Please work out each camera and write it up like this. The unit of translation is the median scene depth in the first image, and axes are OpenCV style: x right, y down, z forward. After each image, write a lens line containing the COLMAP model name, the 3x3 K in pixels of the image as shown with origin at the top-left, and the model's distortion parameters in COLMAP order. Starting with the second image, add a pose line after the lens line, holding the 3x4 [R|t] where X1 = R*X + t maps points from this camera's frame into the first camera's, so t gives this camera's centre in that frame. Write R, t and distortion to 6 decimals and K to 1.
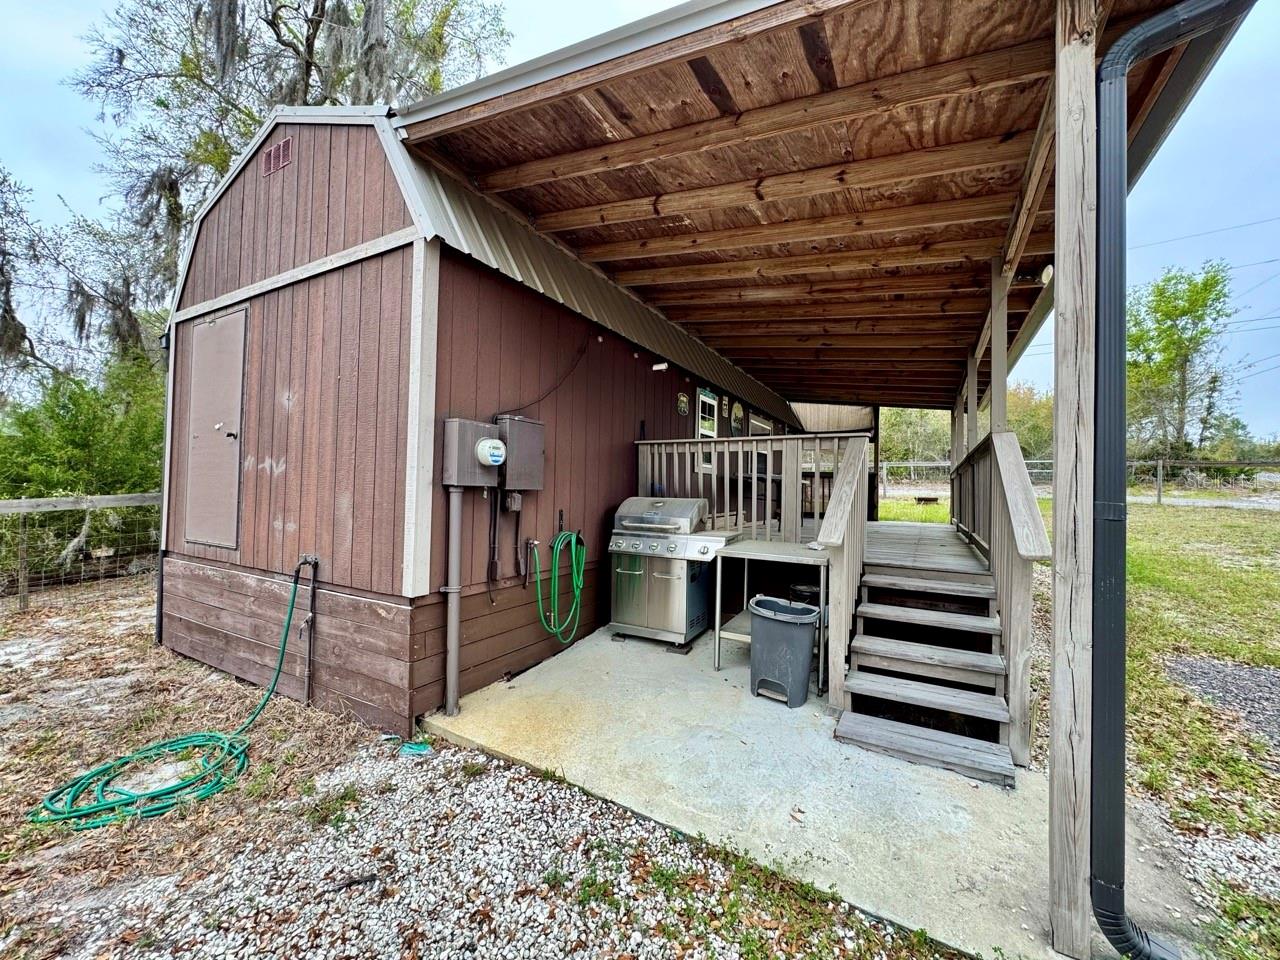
lens RADIAL K [[511.7, 0, 639.8], [0, 511.7, 479.6], [0, 0, 1]] dist [-0.002825, 0.000379]
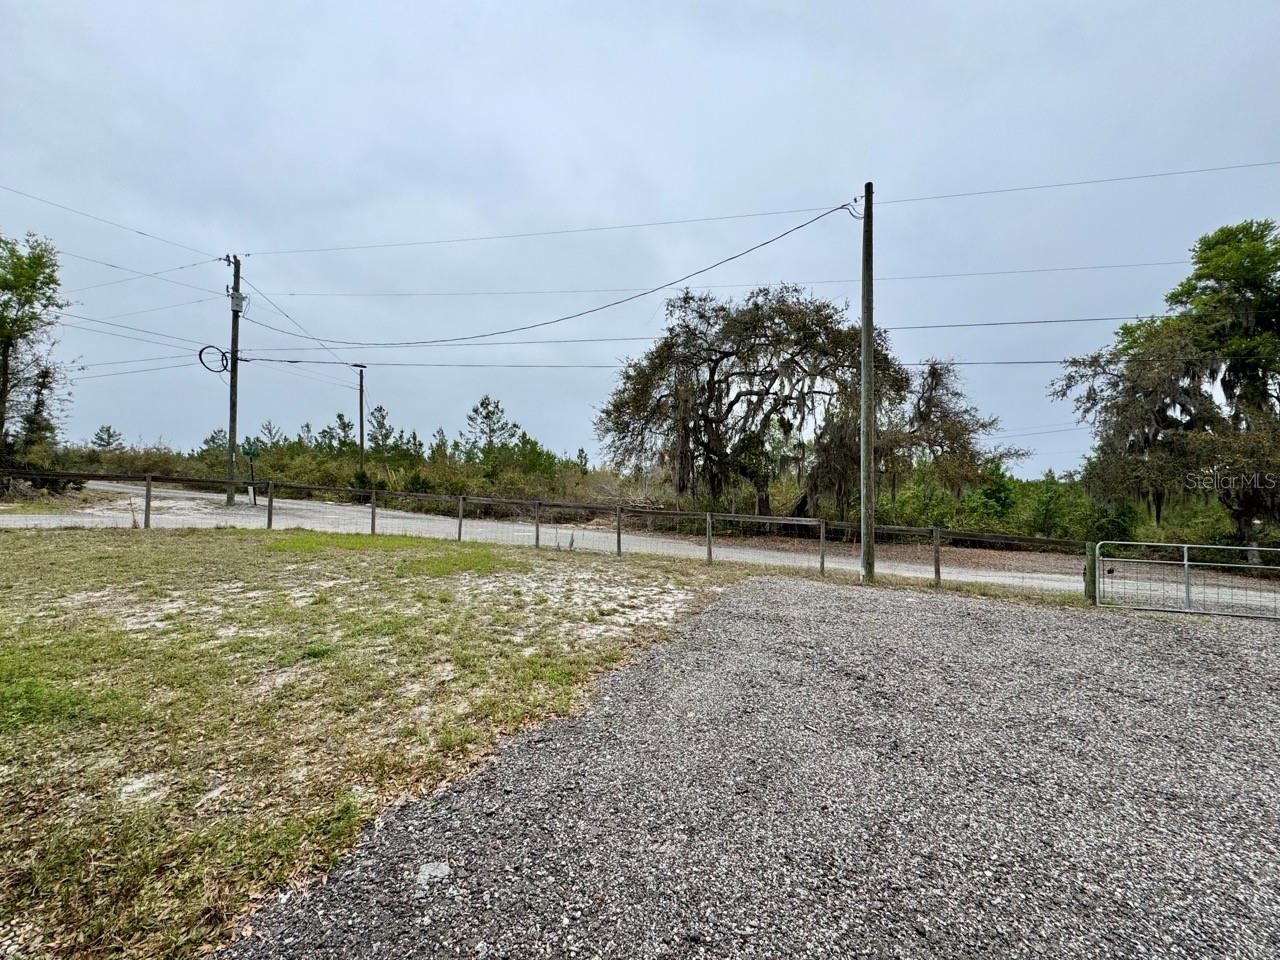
lens RADIAL K [[511.7, 0, 639.7], [0, 511.7, 480.4], [0, 0, 1]] dist [-0.002825, 0.000379]
pose [[-0.165583, 0.012225, 0.986120, 0.457622], [-0.012031, 0.999824, -0.014415, -0.065784], [-0.986122, -0.014251, -0.165407, 0.635040]]
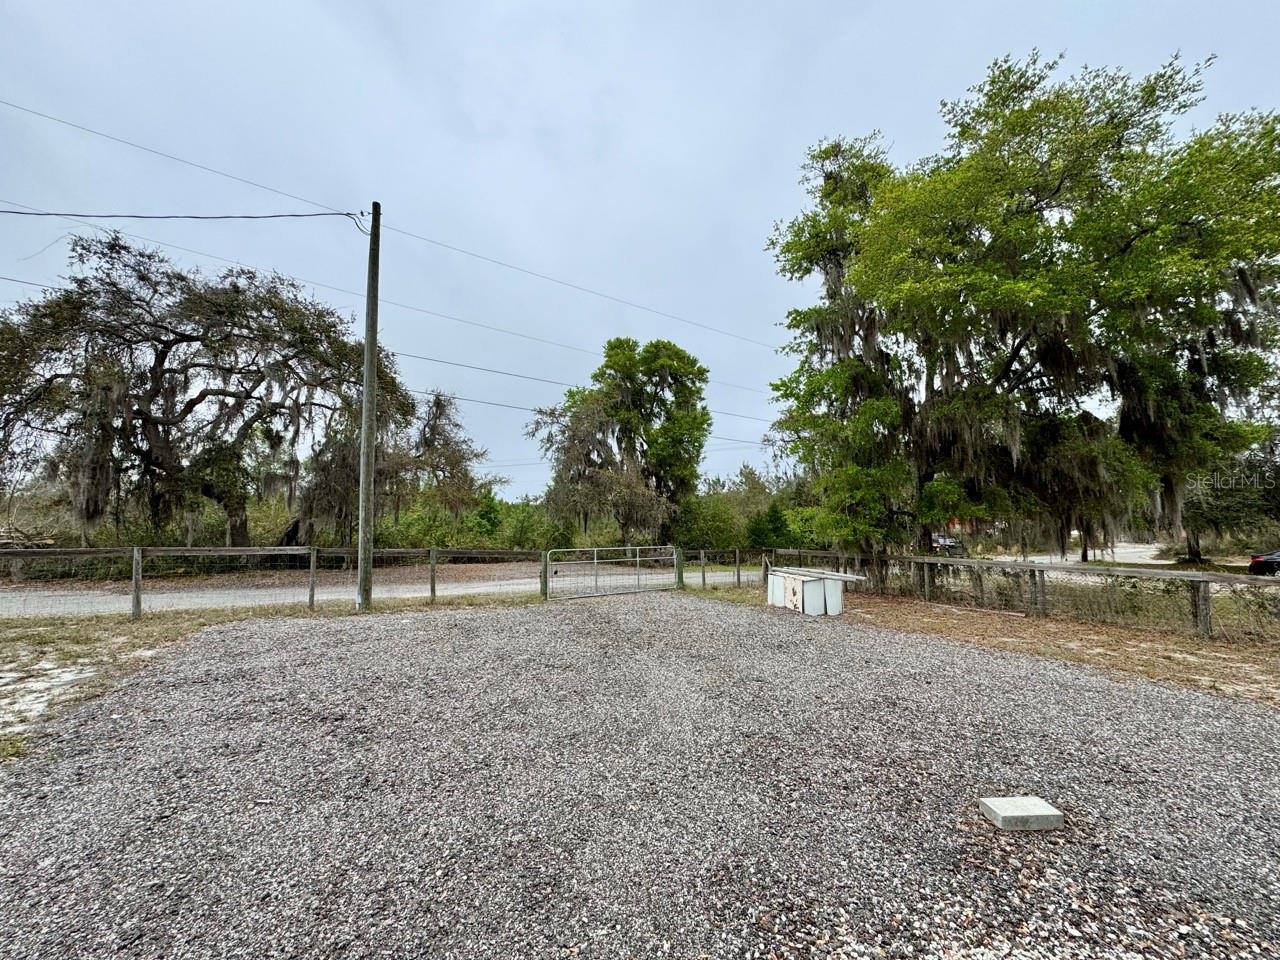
lens RADIAL K [[511.7, 0, 640.0], [0, 511.7, 480.8], [0, 0, 1]] dist [-0.002825, 0.000379]
pose [[-0.871559, 0.031618, 0.489270, 0.439118], [0.001361, 0.998071, -0.062073, -0.068940], [-0.490289, -0.053434, -0.869920, 0.592832]]
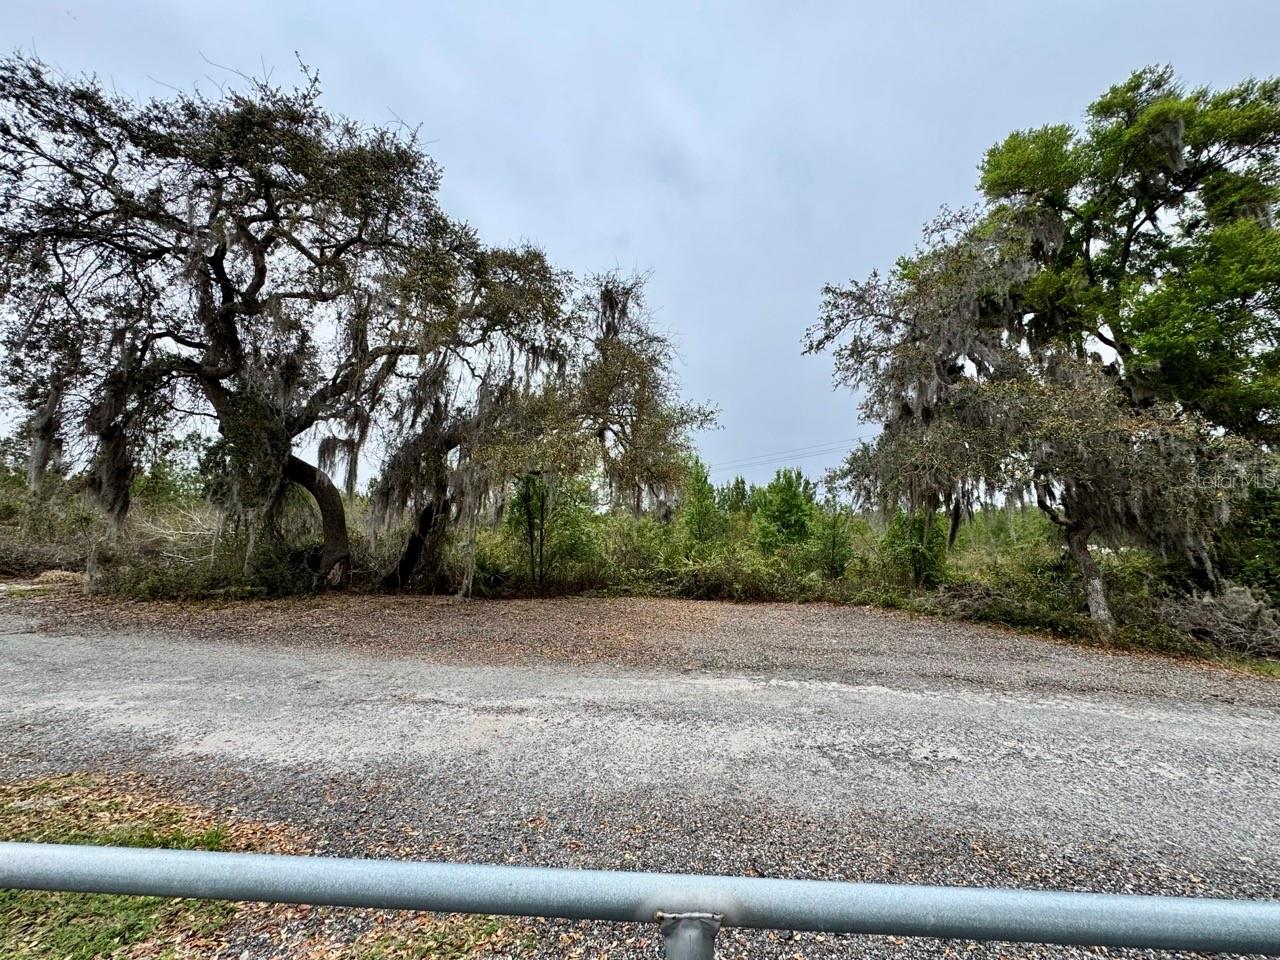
lens RADIAL K [[511.7, 0, 645.4], [0, 511.7, 482.4], [0, 0, 1]] dist [-0.002825, 0.000379]
pose [[-0.360300, 0.084187, 0.929030, 1.998228], [0.011976, 0.996255, -0.085634, 0.037185], [-0.932760, -0.019728, -0.359959, -1.793321]]
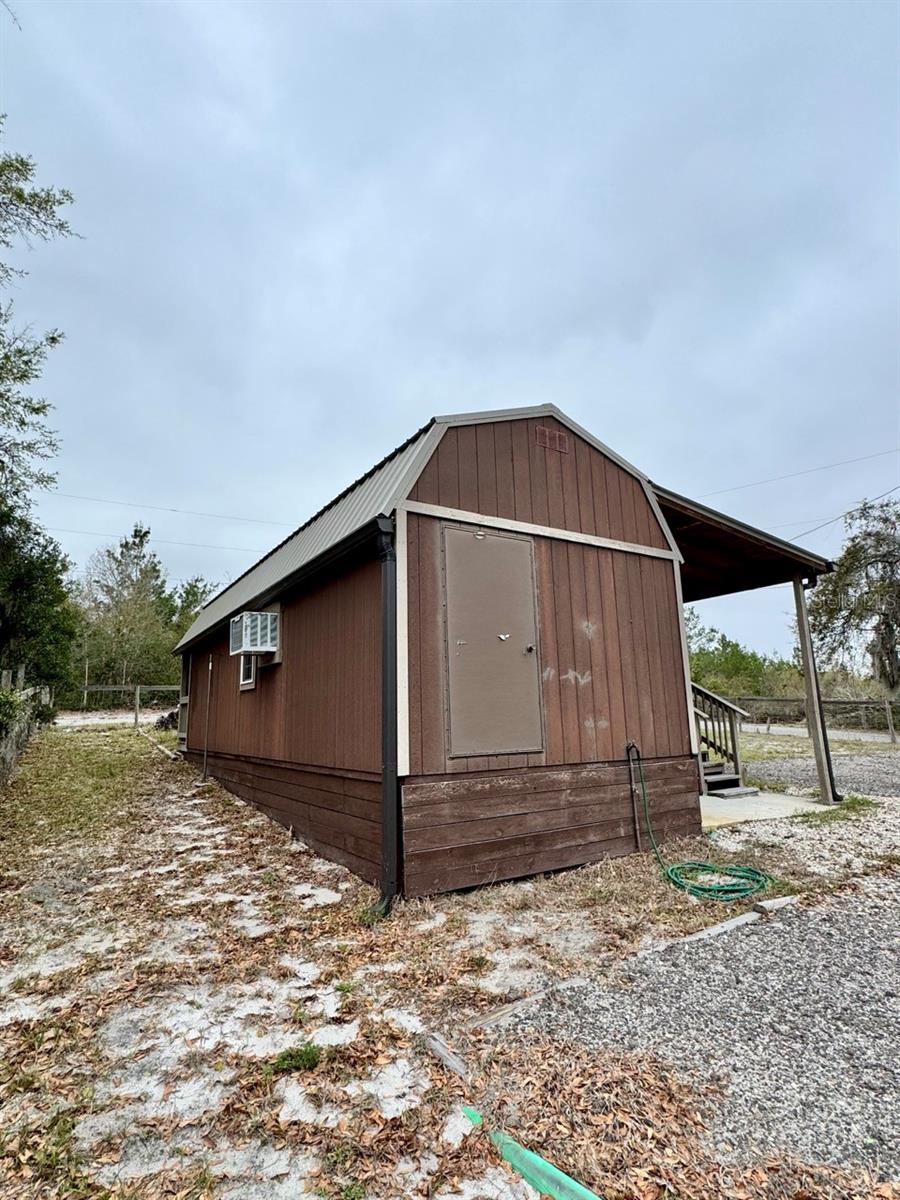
lens RADIAL K [[608.8, 0, 454.0], [0, 608.8, 598.2], [0, 0, 1]] dist [-0.017393, -0.000205]
pose [[0.461865, 0.141883, 0.875528, -1.792075], [0.011026, 0.986128, -0.165623, 0.020870], [-0.886882, 0.086149, 0.453893, 0.467748]]
